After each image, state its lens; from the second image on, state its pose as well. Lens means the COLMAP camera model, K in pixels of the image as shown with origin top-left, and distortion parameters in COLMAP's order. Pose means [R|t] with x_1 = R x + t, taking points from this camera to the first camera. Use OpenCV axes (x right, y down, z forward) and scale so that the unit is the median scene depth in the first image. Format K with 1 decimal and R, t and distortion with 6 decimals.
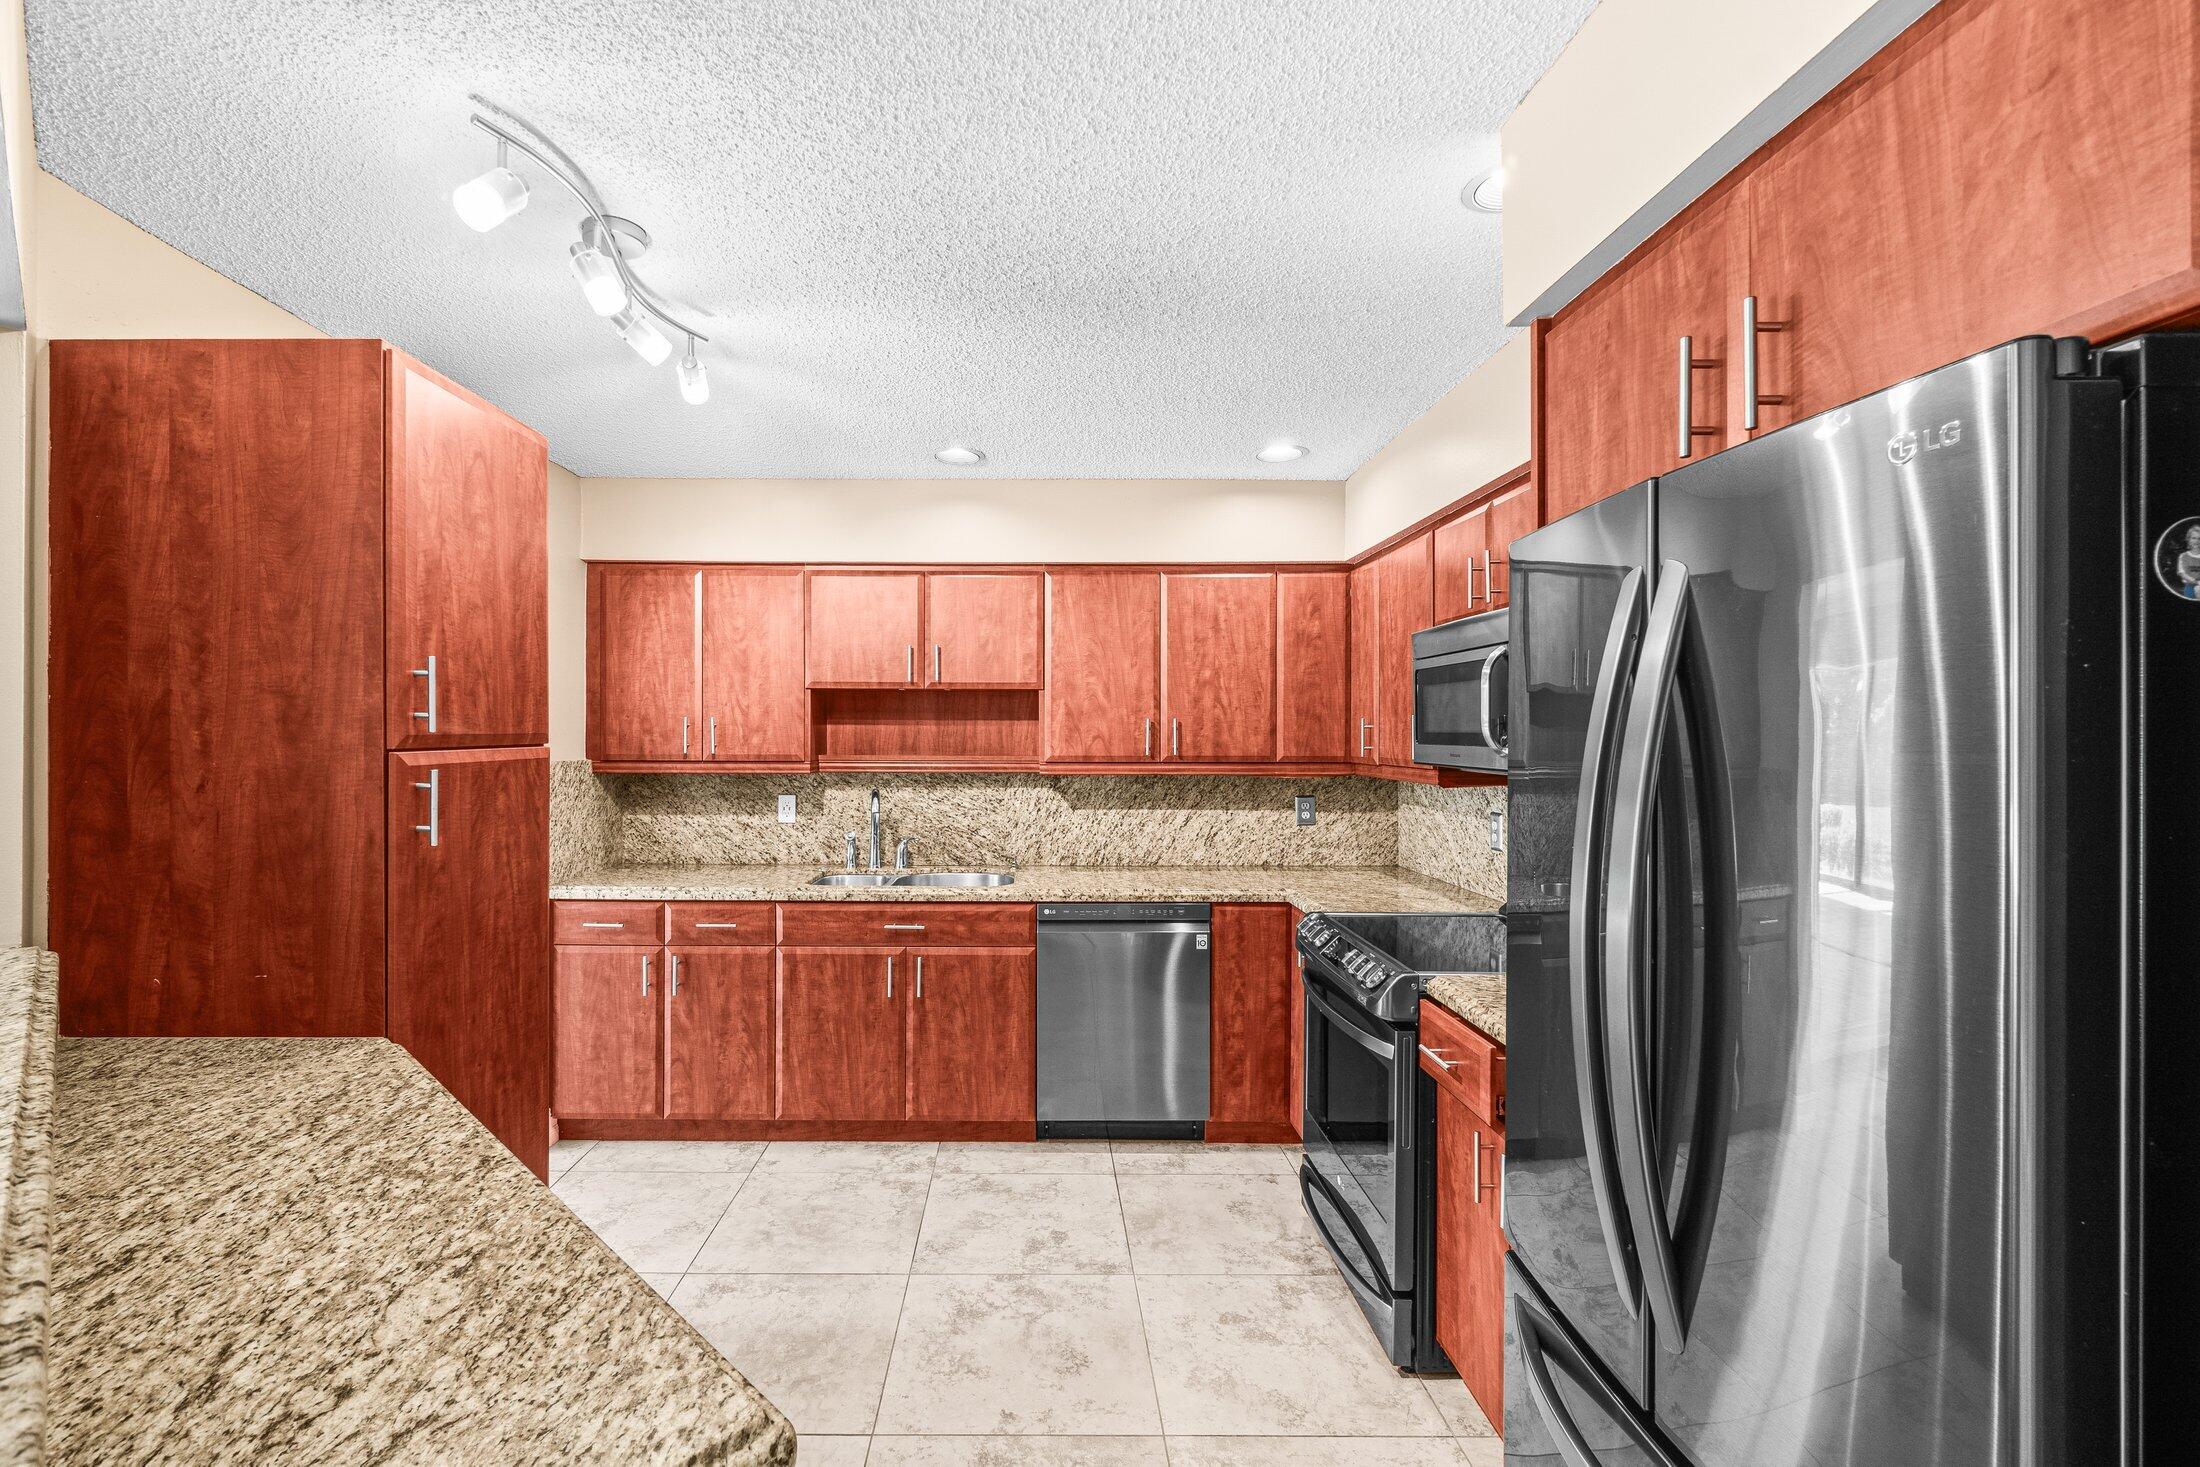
lens RADIAL K [[951.6, 0, 1089.7], [0, 951.6, 730.7], [0, 0, 1]] dist [-0.000372, -0.000068]
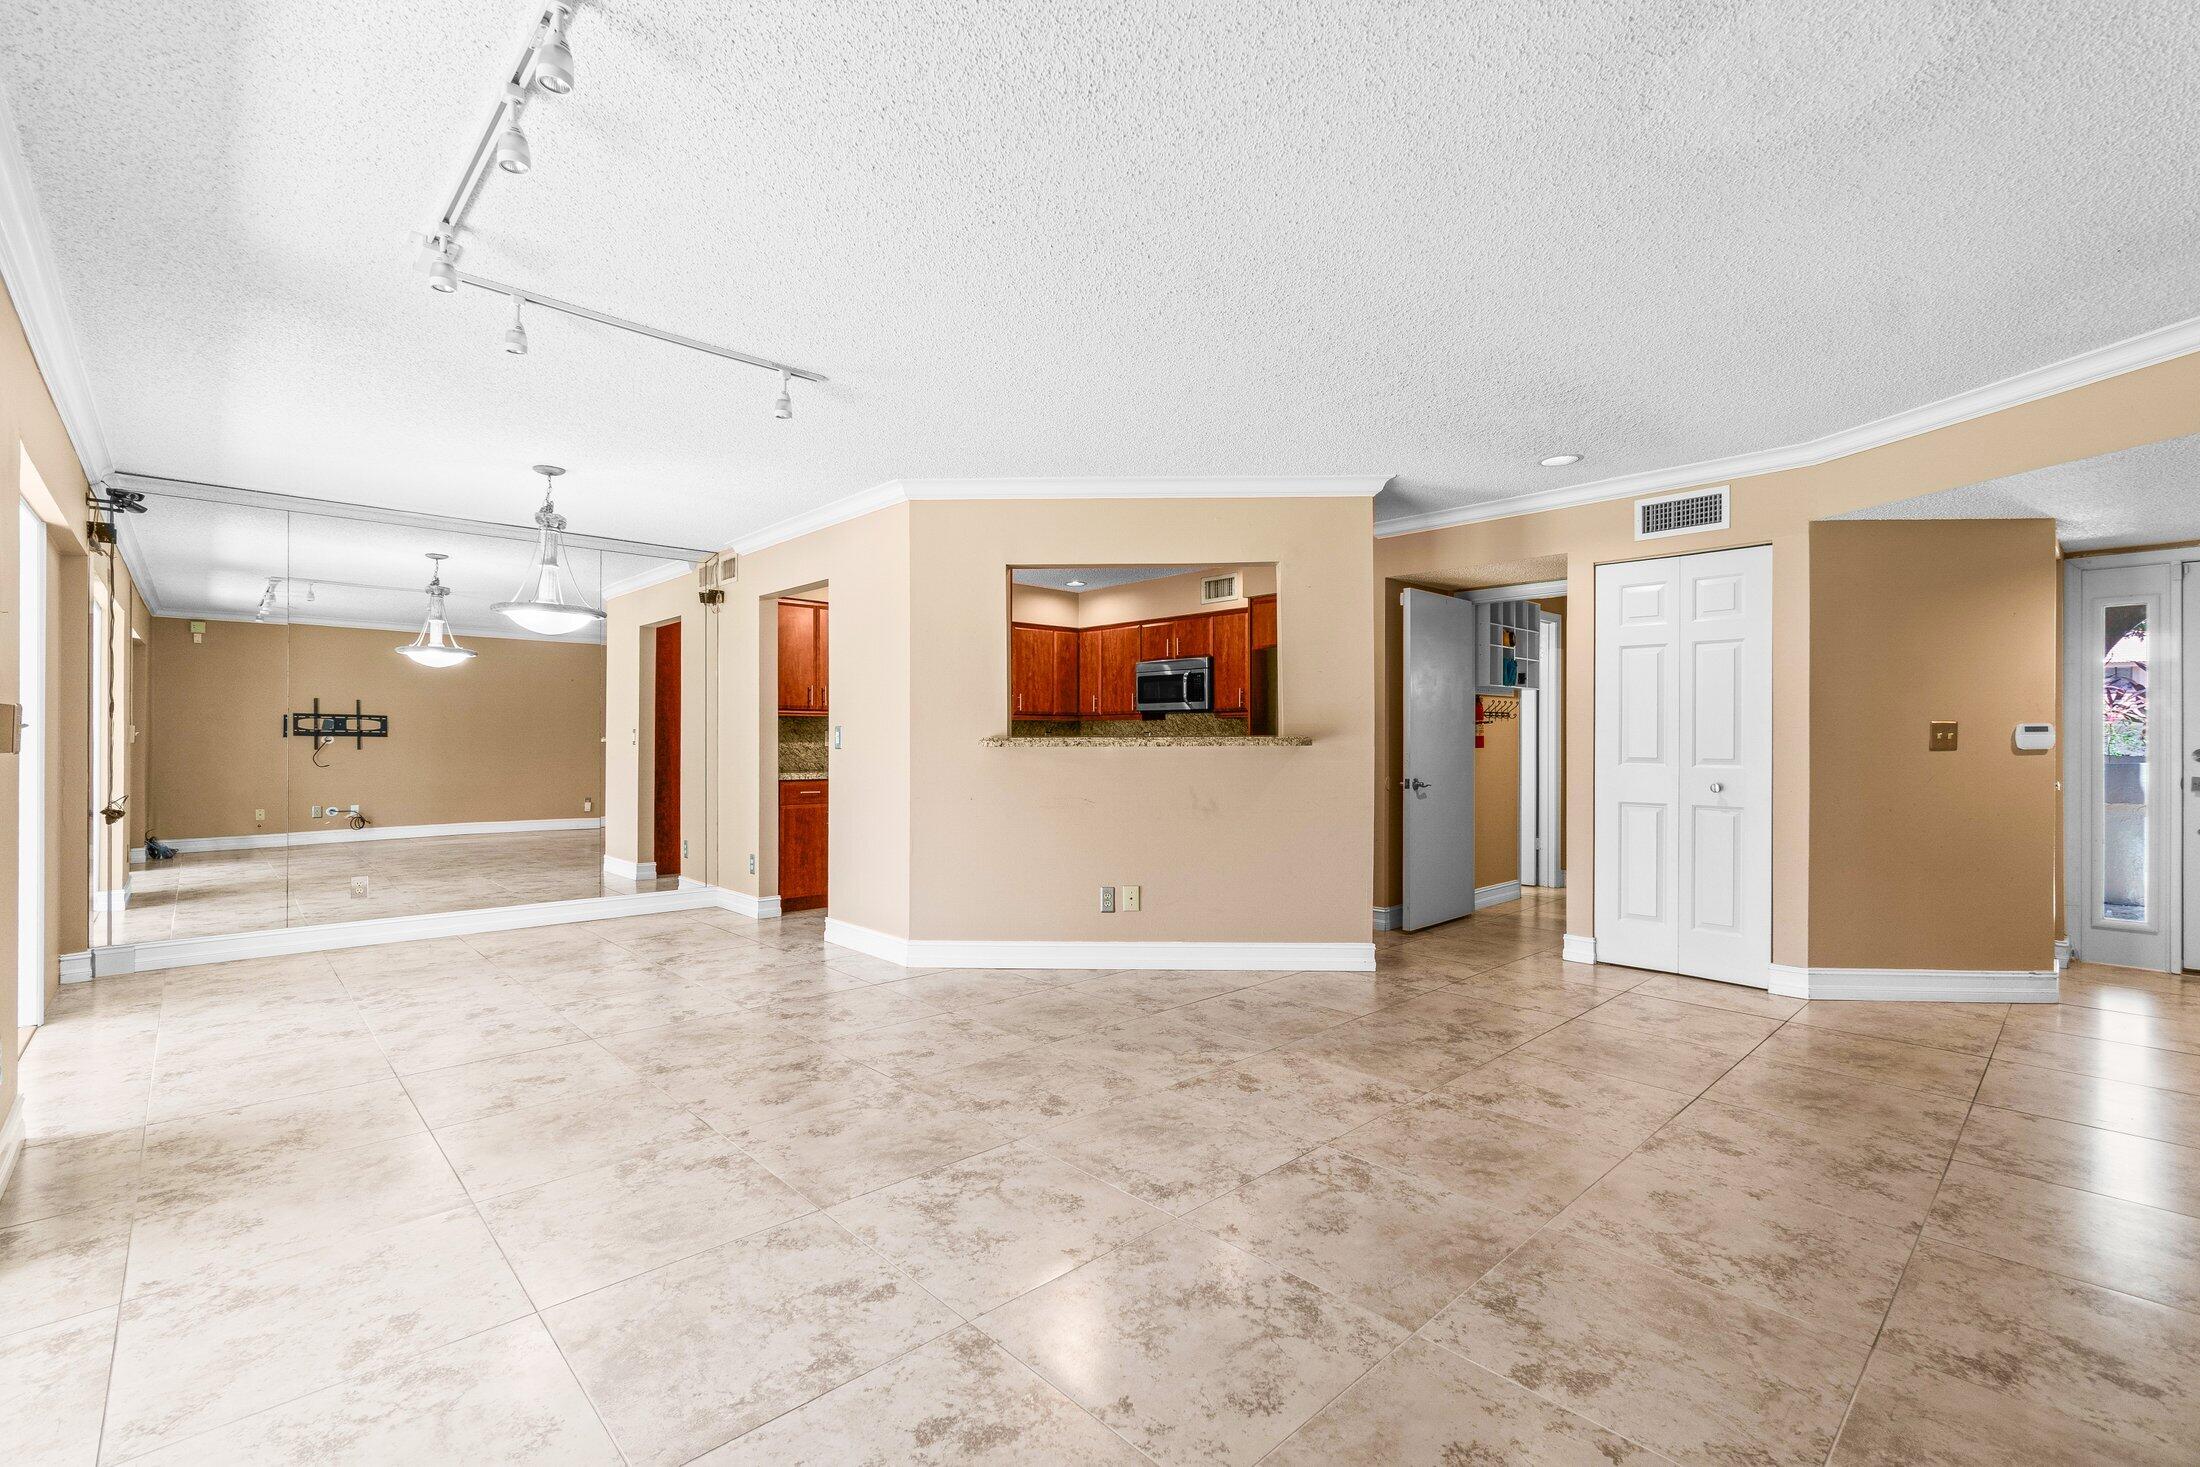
lens RADIAL K [[951.6, 0, 1096.3], [0, 951.6, 736.6], [0, 0, 1]] dist [-0.000372, -0.000068]
pose [[0.728452, 0.000158, 0.685097, -1.268842], [0.001719, 0.999996, -0.002059, 0.089190], [-0.685095, 0.002678, 0.728449, -0.700629]]
